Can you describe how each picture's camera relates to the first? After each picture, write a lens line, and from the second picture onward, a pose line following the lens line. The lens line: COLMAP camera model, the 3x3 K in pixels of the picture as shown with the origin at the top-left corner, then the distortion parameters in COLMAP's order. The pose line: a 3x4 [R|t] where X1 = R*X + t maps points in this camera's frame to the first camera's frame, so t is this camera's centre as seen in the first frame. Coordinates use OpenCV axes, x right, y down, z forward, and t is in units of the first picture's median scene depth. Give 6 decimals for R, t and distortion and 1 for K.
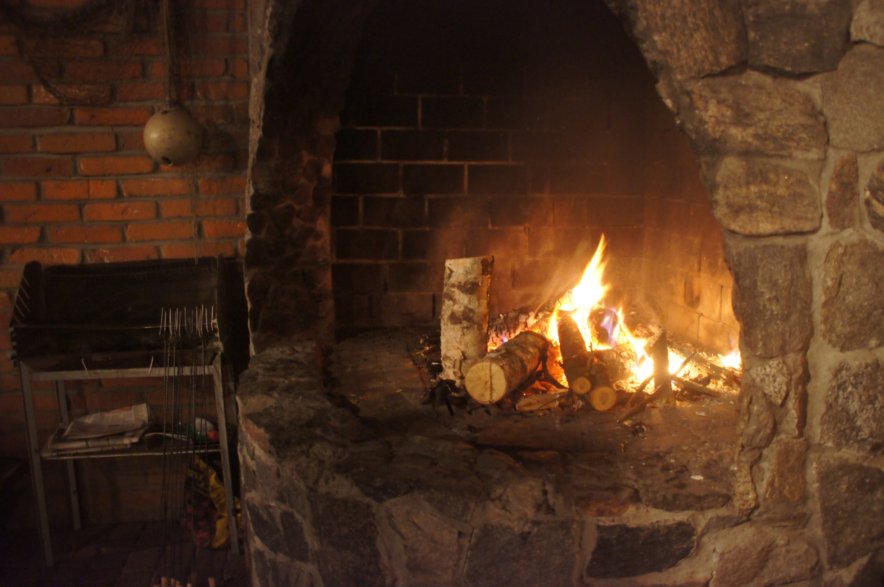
lens RADIAL K [[696.6, 0, 442.0], [0, 696.6, 293.5], [0, 0, 1]] dist [-0.173632, 0.163988]
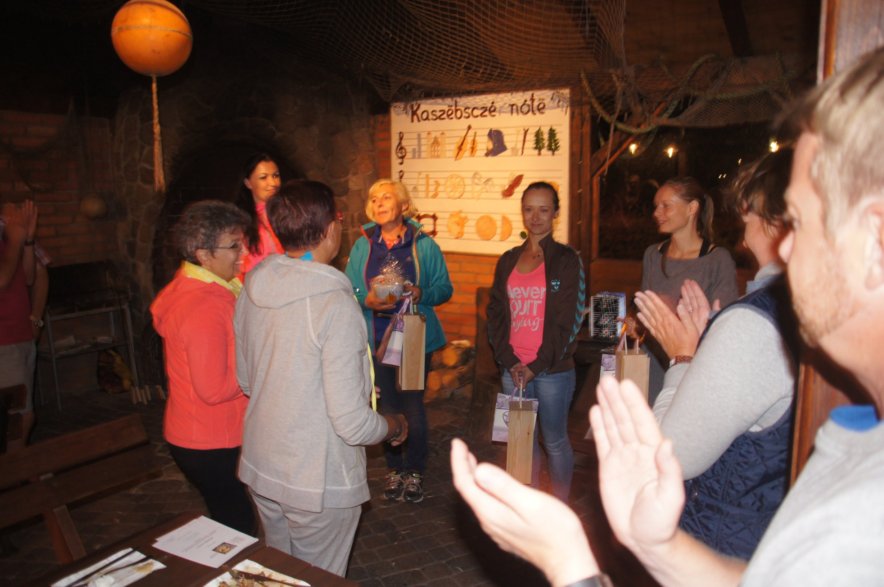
lens RADIAL K [[696.6, 0, 442.0], [0, 696.6, 293.5], [0, 0, 1]] dist [-0.173632, 0.163988]
pose [[0.654653, -0.108736, 0.748068, -2.550368], [0.139892, 0.989934, 0.021470, 0.321403], [-0.742873, 0.090593, 0.663274, -2.516333]]
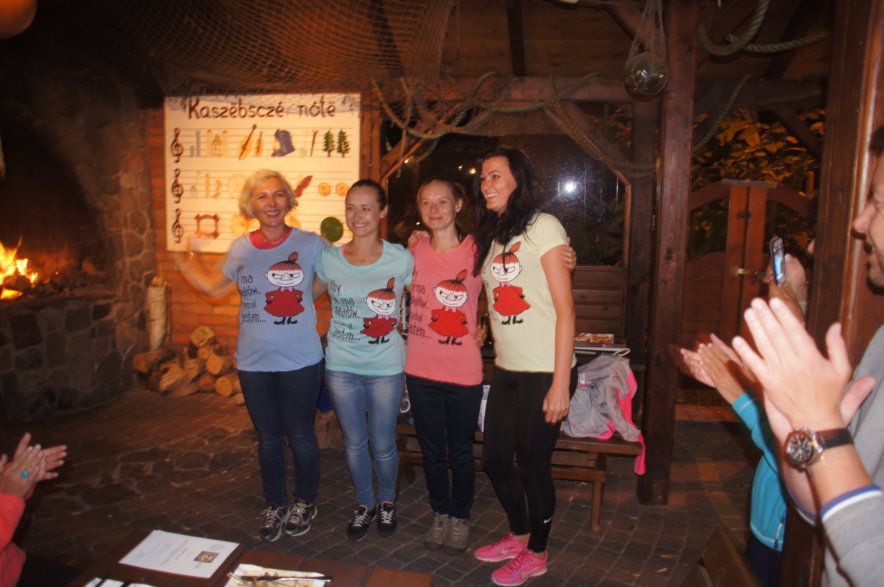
lens RADIAL K [[696.6, 0, 442.0], [0, 696.6, 293.5], [0, 0, 1]] dist [-0.173632, 0.163988]
pose [[0.296241, -0.117319, 0.947881, -2.861427], [0.151986, 0.985572, 0.074484, 0.284389], [-0.942943, 0.121999, 0.309798, -2.138397]]
